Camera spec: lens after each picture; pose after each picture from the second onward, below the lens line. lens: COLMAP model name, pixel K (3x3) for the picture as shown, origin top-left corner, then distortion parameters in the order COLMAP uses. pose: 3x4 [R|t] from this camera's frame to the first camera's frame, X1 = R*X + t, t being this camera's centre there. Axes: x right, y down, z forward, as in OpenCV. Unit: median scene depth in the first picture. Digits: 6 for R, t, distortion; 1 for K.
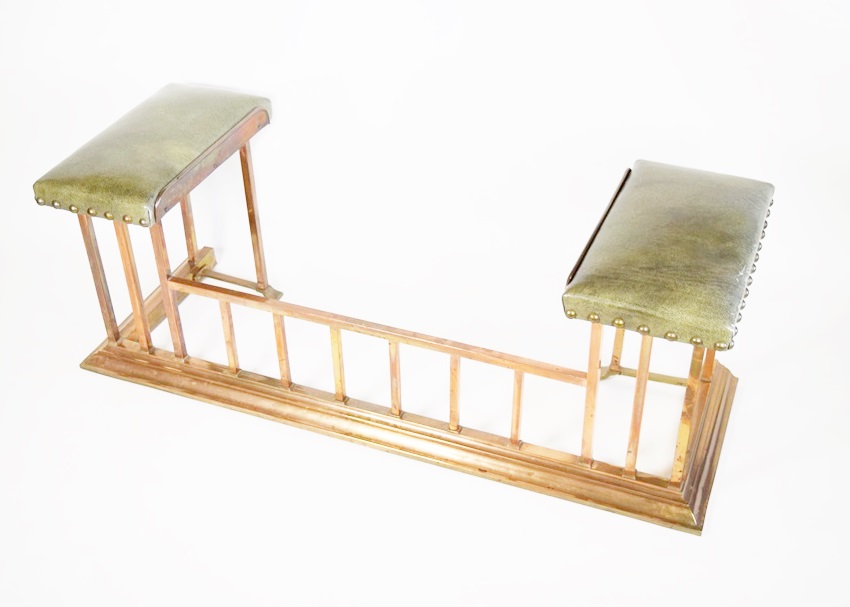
lens RADIAL K [[1055.7, 0, 425.0], [0, 1055.7, 303.5], [0, 0, 1]] dist [-0.075649, -0.011842]
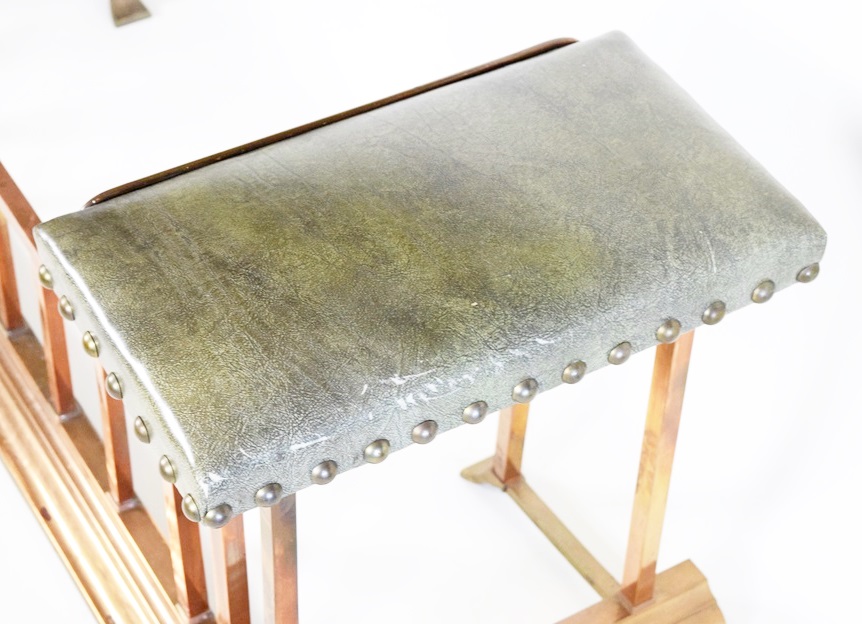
lens RADIAL K [[2094.2, 0, 431.0], [0, 2094.2, 312.0], [0, 0, 1]] dist [-0.015279, -0.053365]
pose [[0.791616, 0.454156, -0.408762, 0.521432], [-0.390749, 0.890584, 0.232755, -0.200079], [0.469744, -0.024529, 0.882462, 0.270772]]
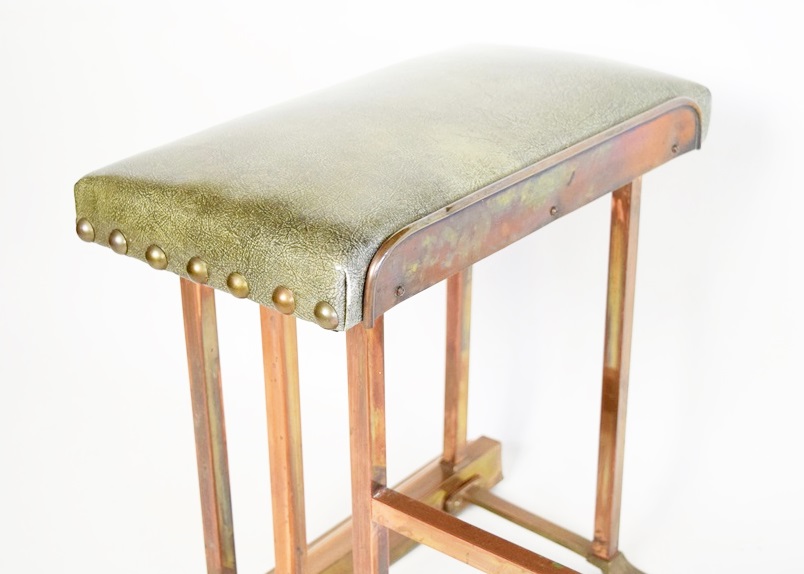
lens RADIAL K [[1314.2, 0, 402.0], [0, 1314.2, 287.0], [0, 0, 1]] dist [-0.022534, -0.025390]
pose [[0.952390, 0.132623, -0.274528, -0.126134], [-0.184260, 0.967762, -0.171713, -0.017150], [0.242904, 0.214122, 0.946123, 0.583759]]
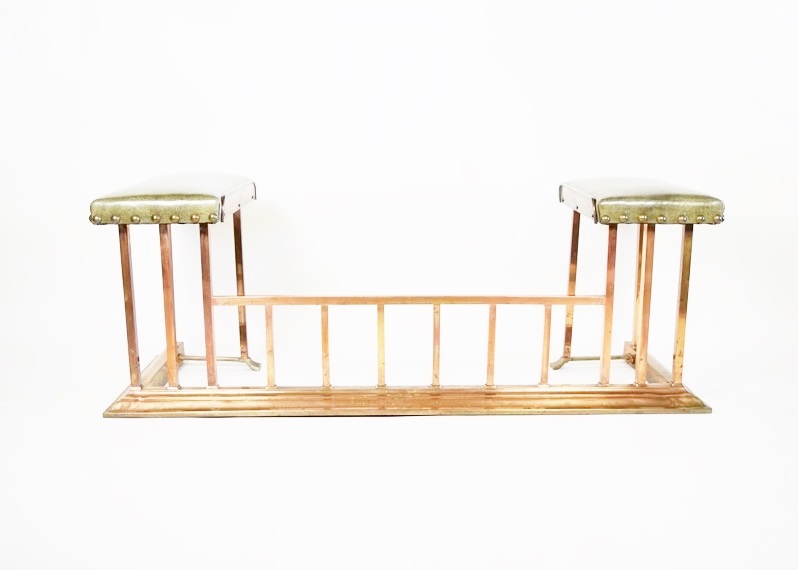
lens RADIAL K [[814.3, 0, 414.7], [0, 814.3, 297.7], [0, 0, 1]] dist [-0.093734, 0.002817]
pose [[0.918495, -0.065579, 0.389957, -0.395406], [0.217183, 0.907761, -0.358888, 0.339034], [-0.330452, 0.414329, 0.848017, 0.233727]]
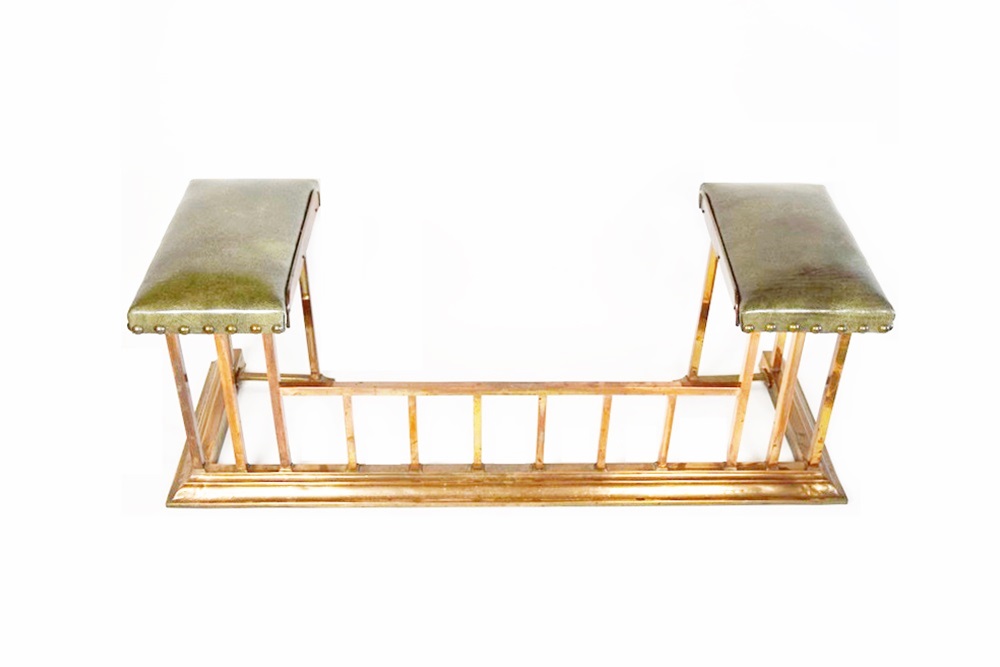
lens RADIAL K [[1057.4, 0, 500.0], [0, 1057.4, 333.5], [0, 0, 1]] dist [-0.074822, -0.002677]
pose [[0.920764, -0.200507, 0.334651, -0.383748], [0.204512, 0.978579, 0.023620, -0.052900], [-0.332218, 0.046691, 0.942046, 0.062183]]
